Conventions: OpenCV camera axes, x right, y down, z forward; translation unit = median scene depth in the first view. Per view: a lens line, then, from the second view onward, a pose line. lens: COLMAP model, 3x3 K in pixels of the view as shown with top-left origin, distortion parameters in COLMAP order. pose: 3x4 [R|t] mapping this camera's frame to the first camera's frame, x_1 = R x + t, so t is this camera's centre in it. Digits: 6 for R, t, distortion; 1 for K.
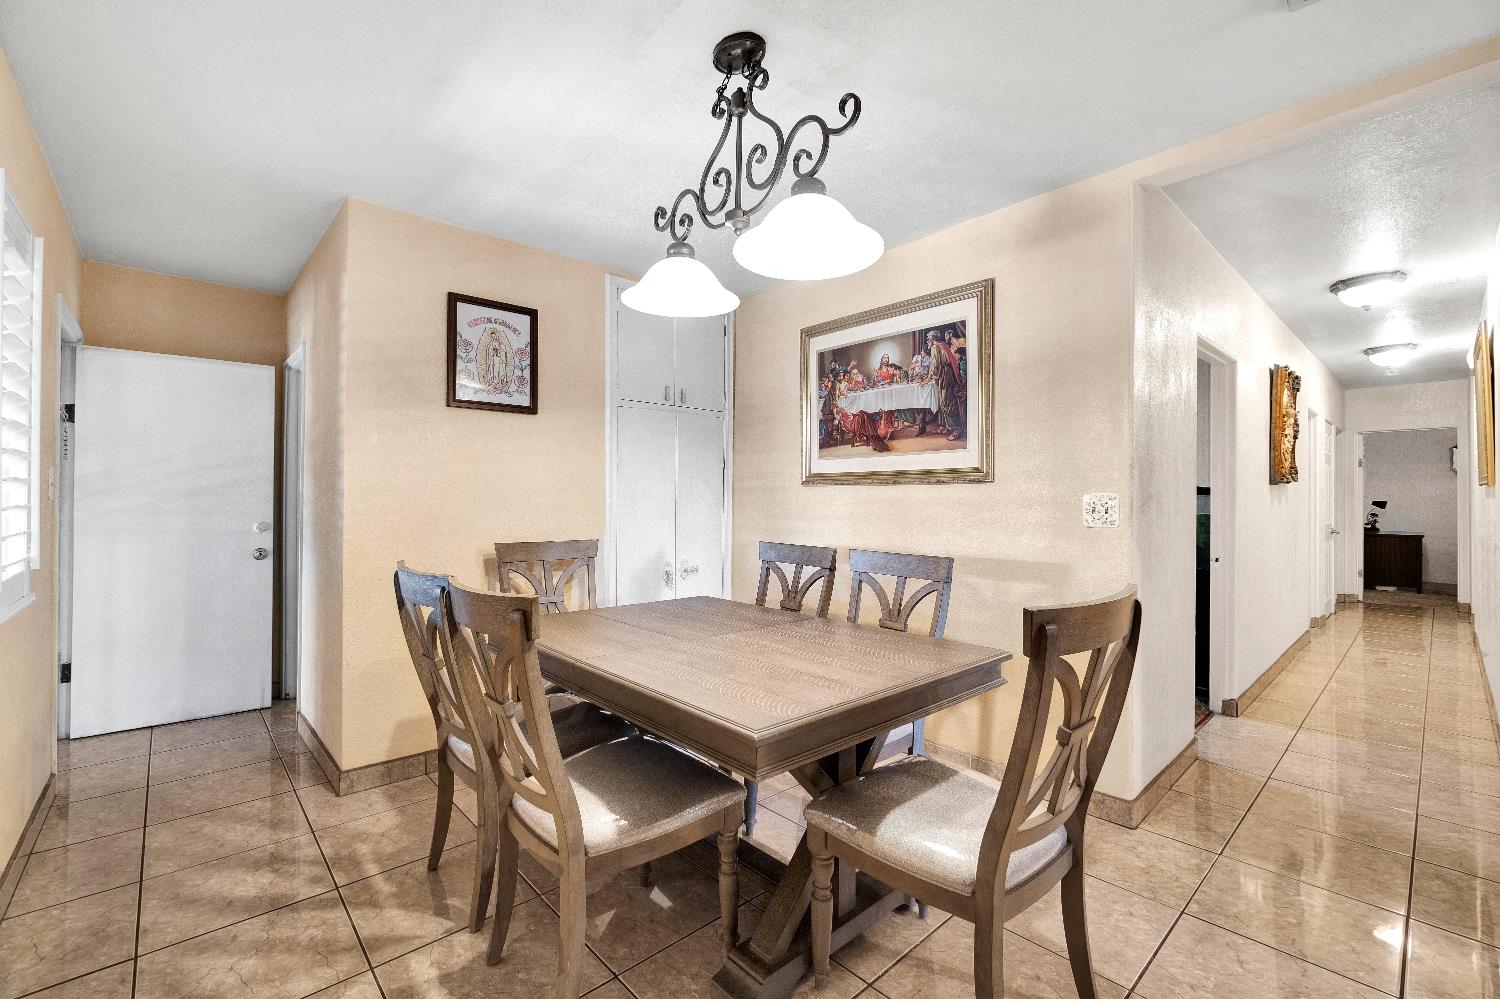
lens RADIAL K [[639.3, 0, 757.2], [0, 639.3, 496.0], [0, 0, 1]] dist [-0.009002, 0.002397]
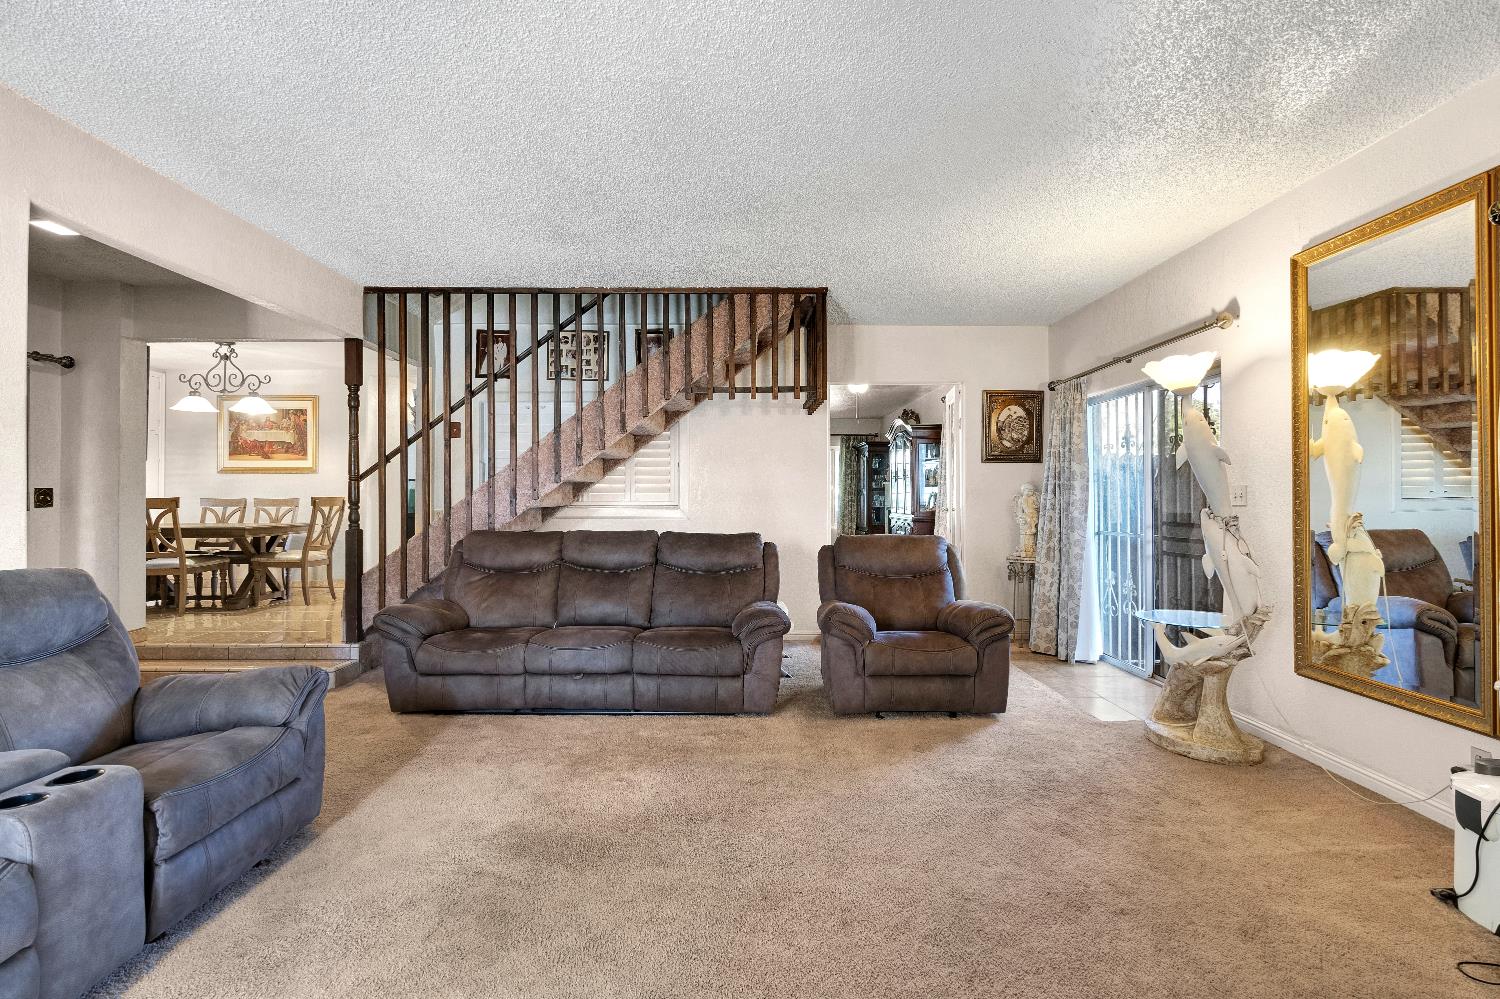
lens RADIAL K [[717.5, 0, 759.8], [0, 717.5, 494.1], [0, 0, 1]] dist [-0.005224, 0.000178]
pose [[0.665343, 0.000144, 0.746538, -0.609280], [0.000204, 1.000000, -0.000375, 0.064999], [-0.746538, 0.000402, 0.665343, -2.273193]]
